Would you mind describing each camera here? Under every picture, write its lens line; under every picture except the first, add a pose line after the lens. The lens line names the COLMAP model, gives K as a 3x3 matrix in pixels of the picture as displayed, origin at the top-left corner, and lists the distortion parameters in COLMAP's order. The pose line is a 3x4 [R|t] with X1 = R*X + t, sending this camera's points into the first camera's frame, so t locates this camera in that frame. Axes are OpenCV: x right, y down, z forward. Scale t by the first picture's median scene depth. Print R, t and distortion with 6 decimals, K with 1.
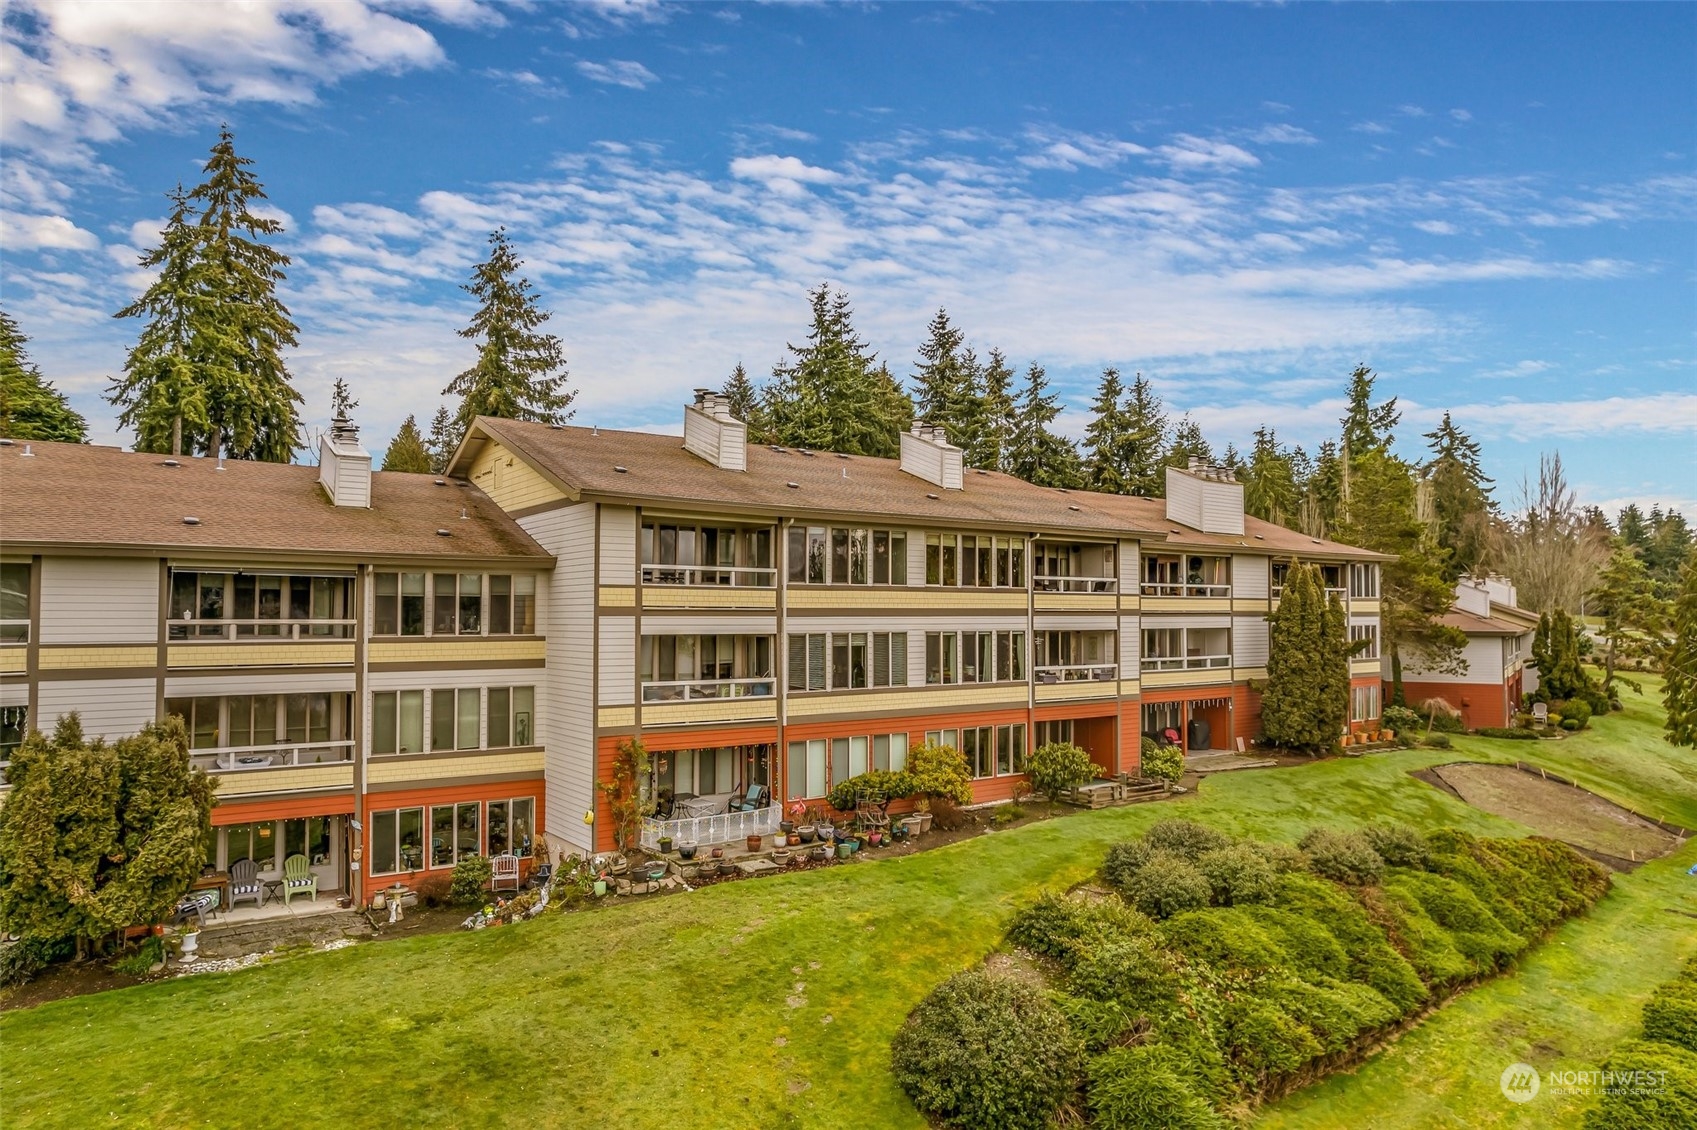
lens RADIAL K [[1122.2, 0, 845.4], [0, 1122.2, 580.3], [0, 0, 1]] dist [-0.088063, 0.120918]
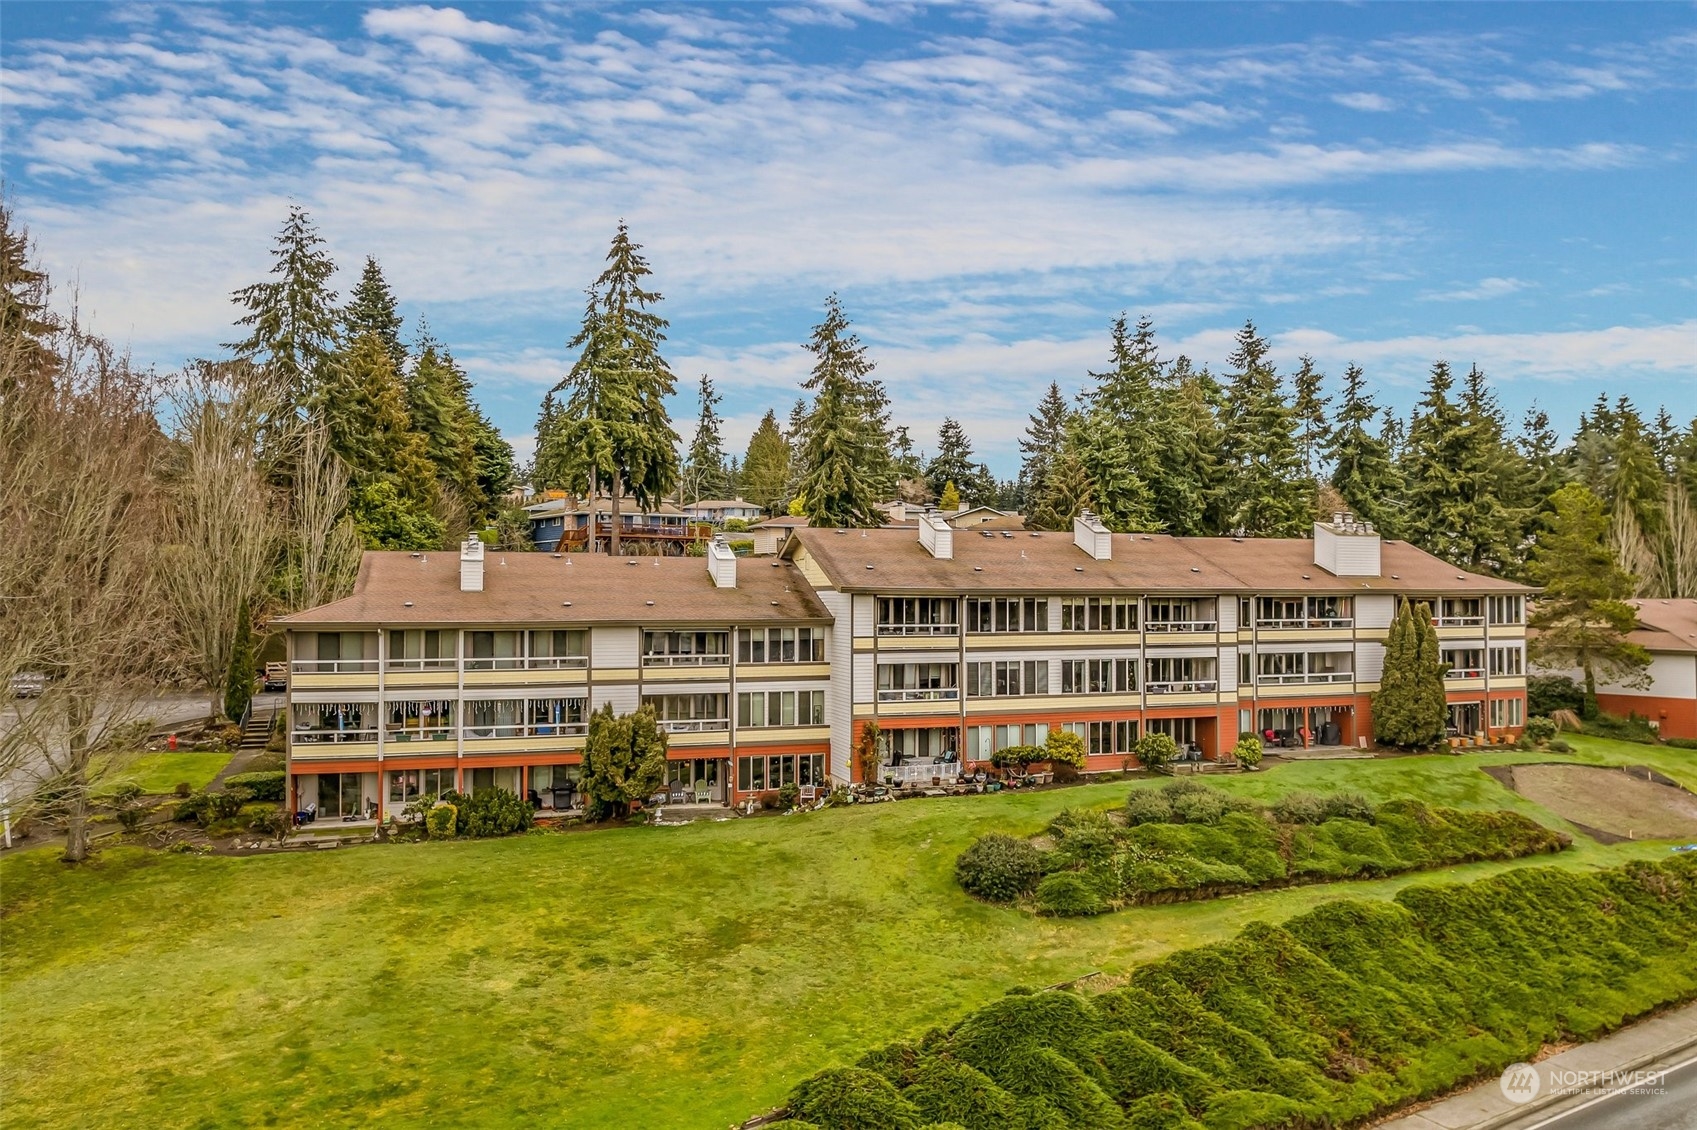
lens RADIAL K [[1132.6, 0, 848.5], [0, 1132.6, 565.0], [0, 0, 1]] dist [-0.025966, 0.001127]
pose [[0.953851, -0.012832, -0.300008, 0.267754], [0.011360, 0.999913, -0.006650, -0.082353], [0.300067, 0.002935, 0.953914, -0.628381]]
